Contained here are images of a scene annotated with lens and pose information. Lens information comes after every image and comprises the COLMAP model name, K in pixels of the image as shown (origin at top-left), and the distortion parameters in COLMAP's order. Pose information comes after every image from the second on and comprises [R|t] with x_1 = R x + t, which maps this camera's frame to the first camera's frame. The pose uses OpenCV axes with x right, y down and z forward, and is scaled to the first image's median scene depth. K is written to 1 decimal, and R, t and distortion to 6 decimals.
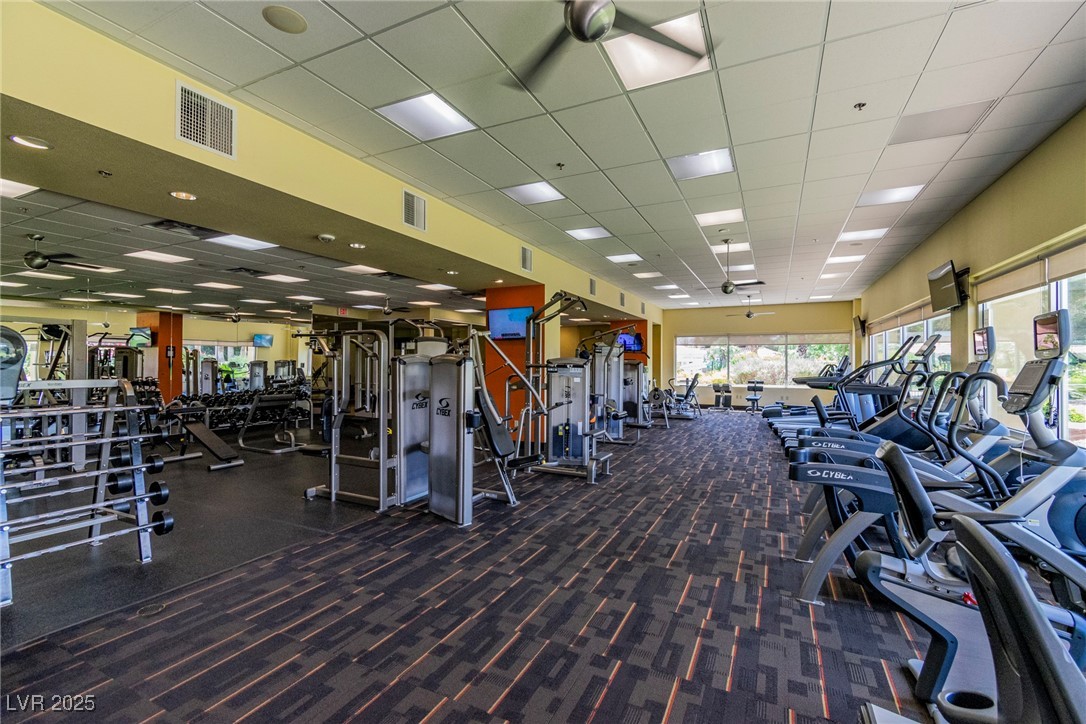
lens RADIAL K [[471.7, 0, 543.0], [0, 471.7, 362.0], [0, 0, 1]] dist [-0.001244, -0.000132]
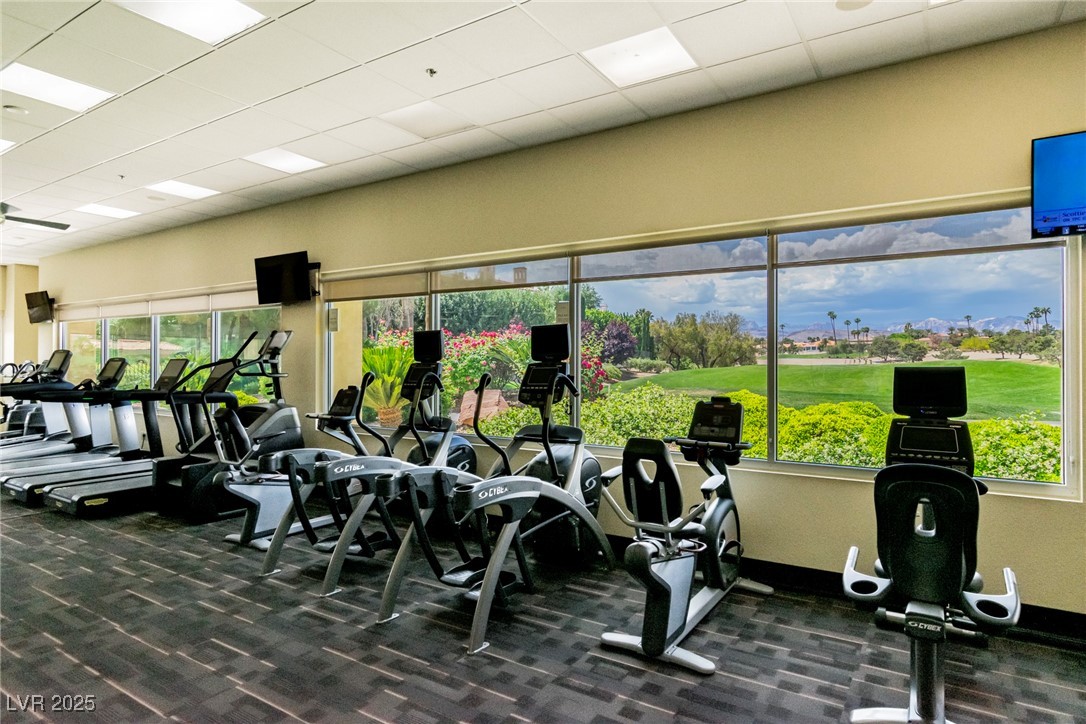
lens RADIAL K [[616.4, 0, 543.0], [0, 616.4, 362.0], [0, 0, 1]] dist [-0.003236, -0.001552]
pose [[0.114627, 0.003771, 0.993401, -0.375799], [-0.008047, 0.999964, -0.002868, -0.000864], [-0.993376, -0.007666, 0.114654, 0.557776]]
